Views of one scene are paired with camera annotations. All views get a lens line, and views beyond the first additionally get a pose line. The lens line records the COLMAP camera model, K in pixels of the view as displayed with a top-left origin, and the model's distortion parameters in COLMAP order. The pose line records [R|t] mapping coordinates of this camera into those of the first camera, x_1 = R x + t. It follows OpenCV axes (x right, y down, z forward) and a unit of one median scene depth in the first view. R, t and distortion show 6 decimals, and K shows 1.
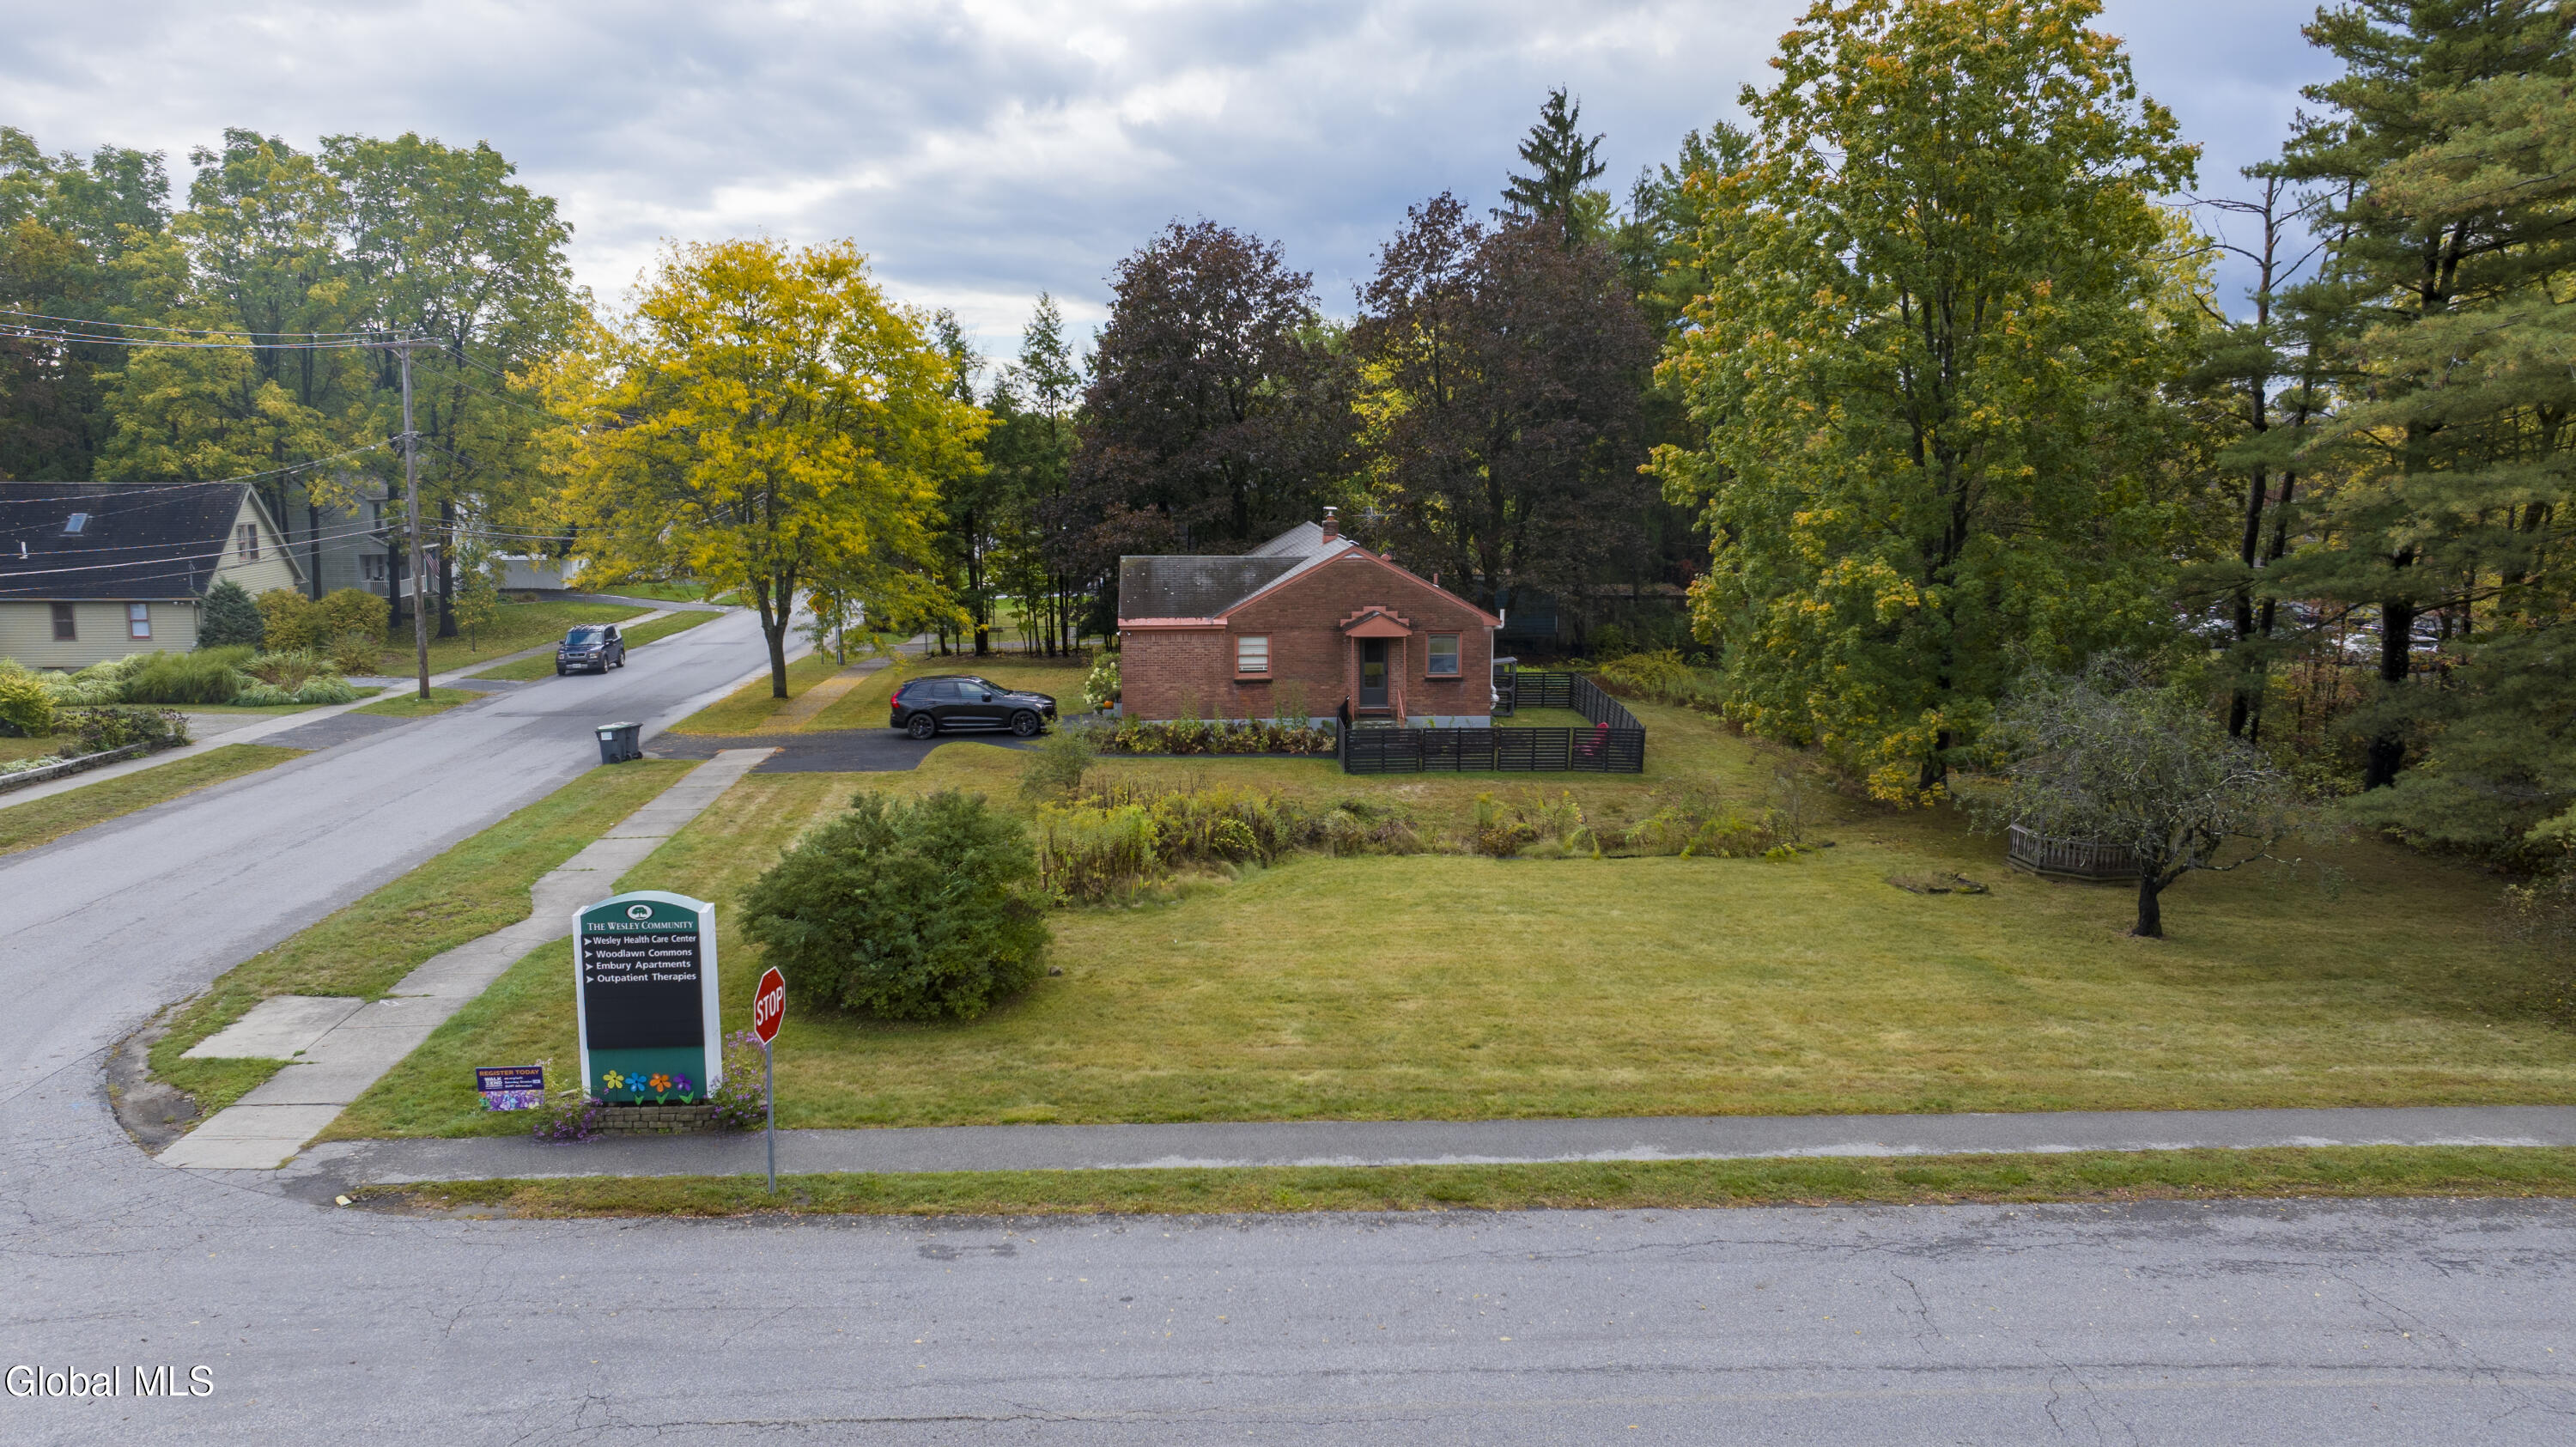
lens RADIAL K [[1813.7, 0, 1277.6], [0, 1813.7, 713.7], [0, 0, 1]] dist [-0.020896, -0.003697]
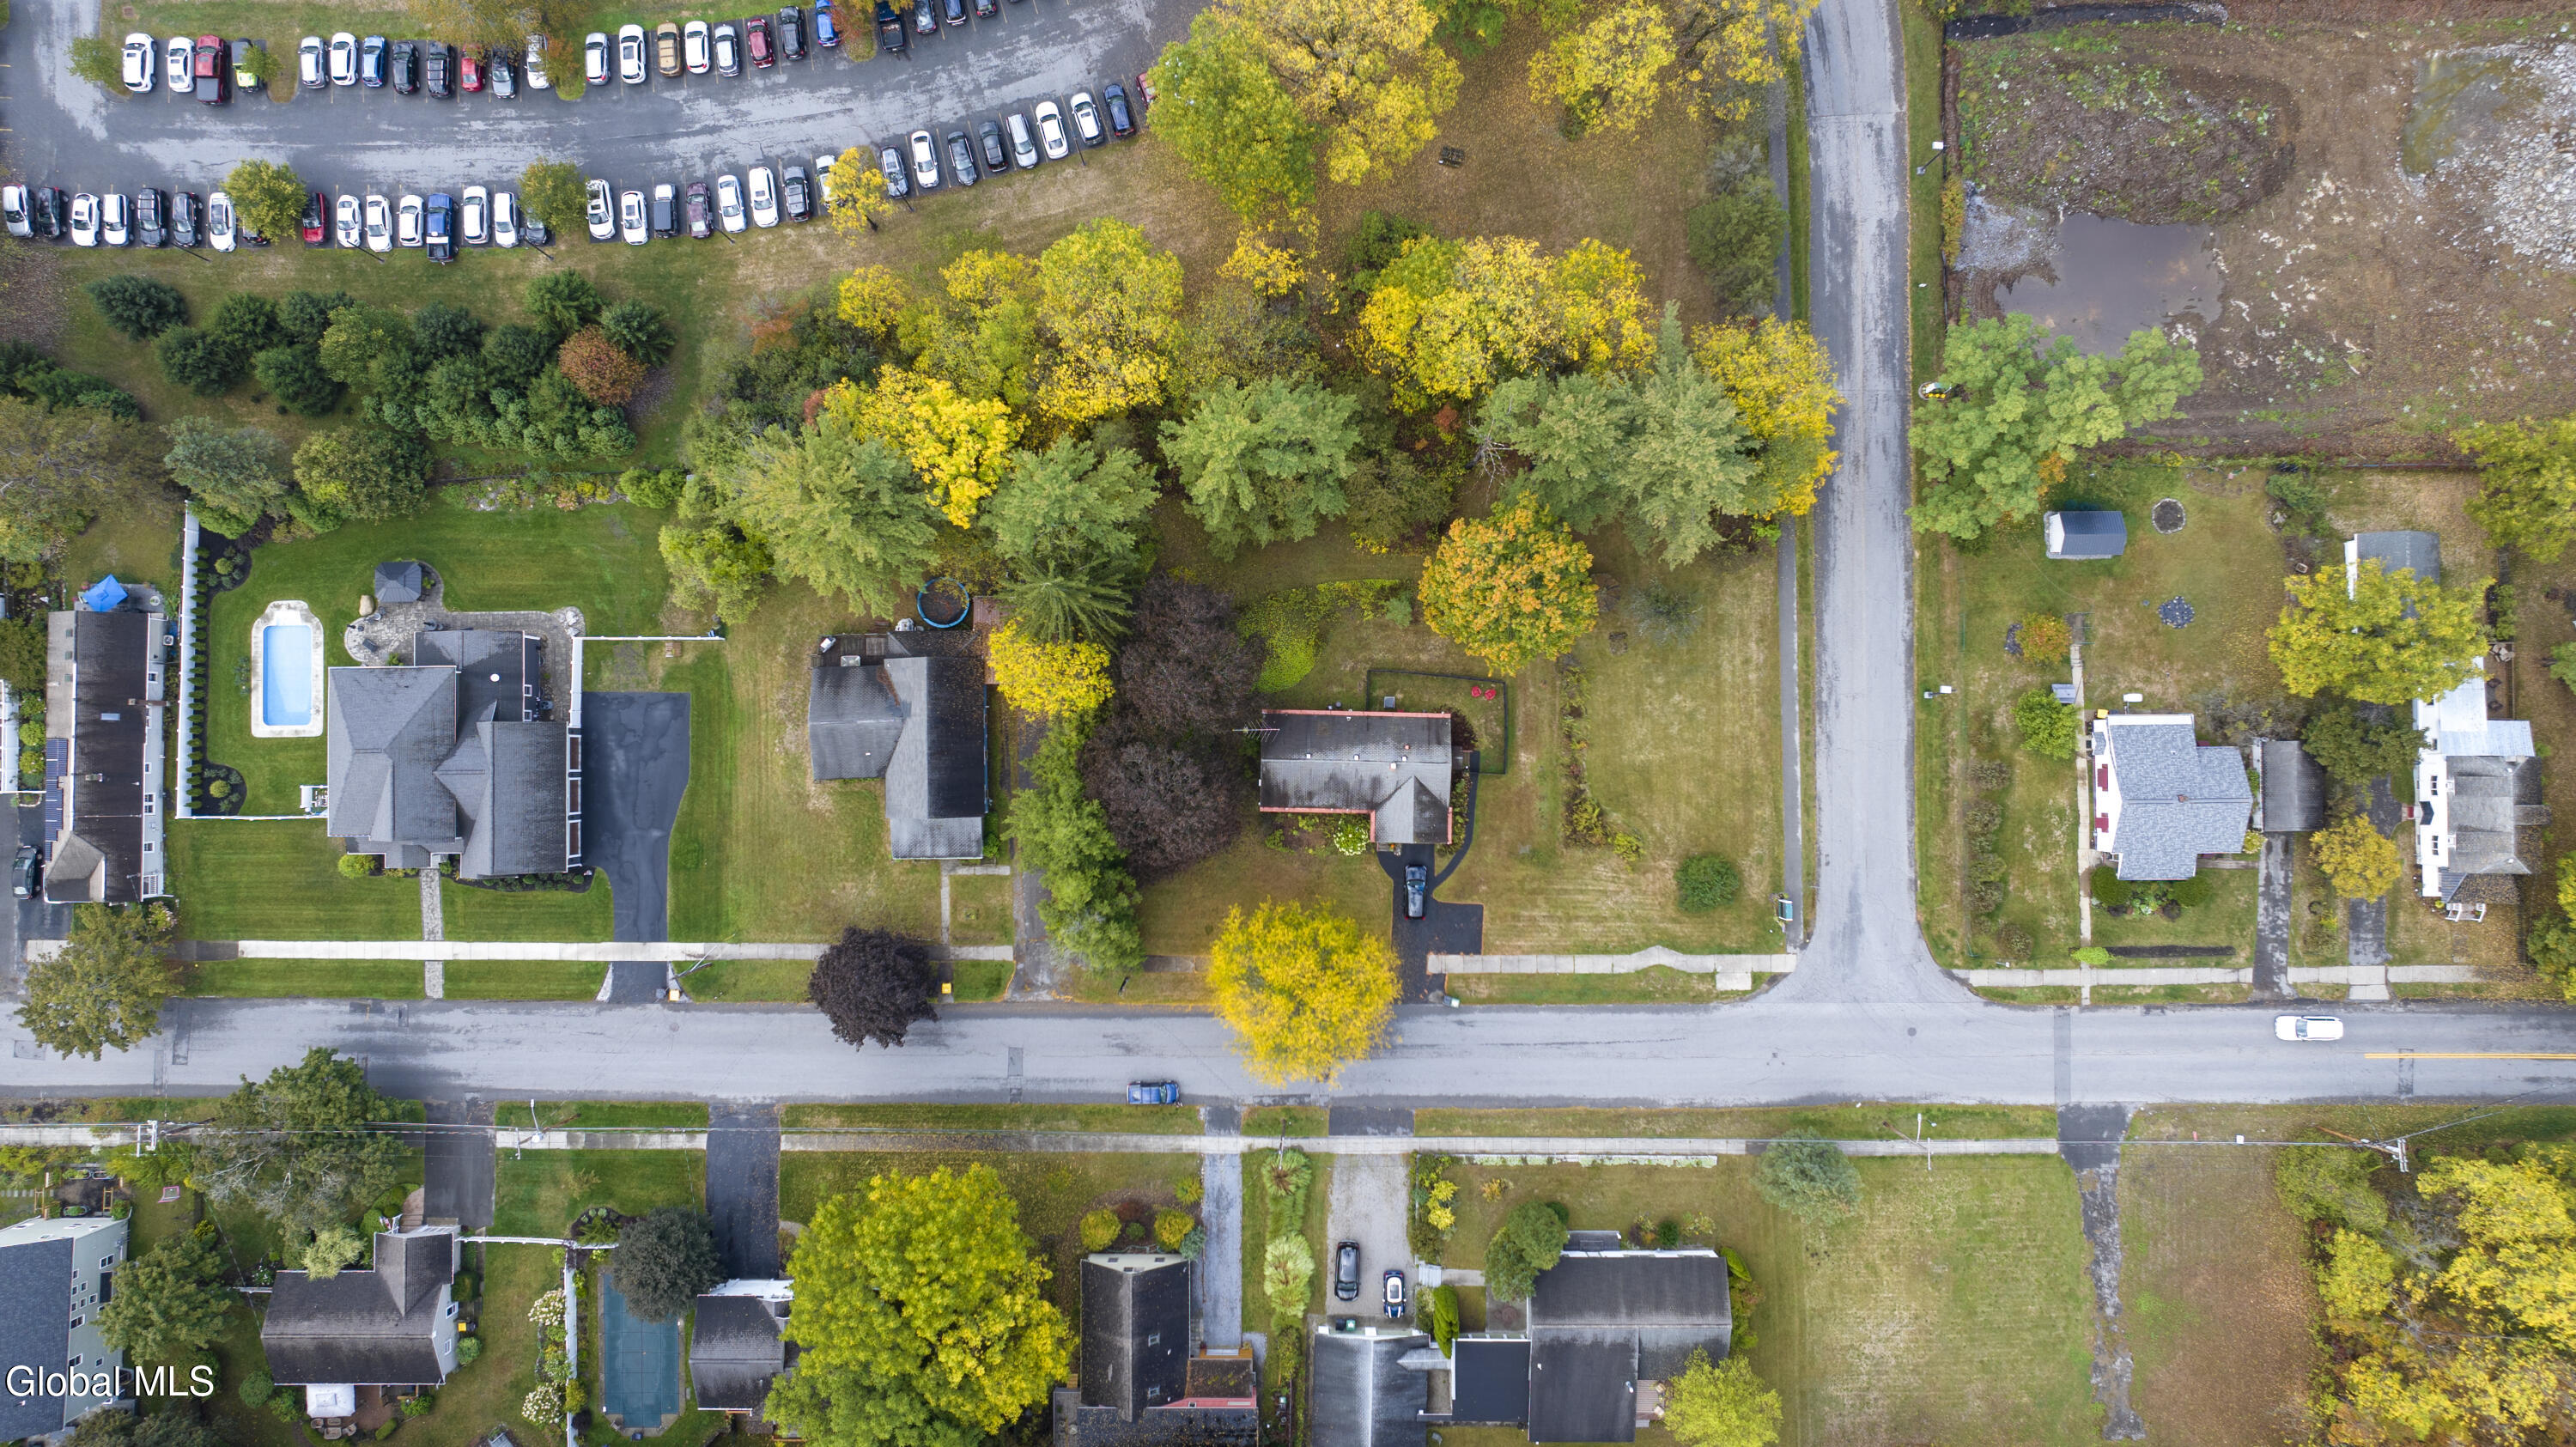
lens RADIAL K [[1813.7, 0, 1301.8], [0, 1813.7, 720.7], [0, 0, 1]] dist [-0.020896, -0.003697]
pose [[0.088682, -0.995672, 0.027808, 0.013233], [0.148155, 0.040793, 0.988122, -4.996347], [-0.984980, -0.083509, 0.151131, 1.305319]]
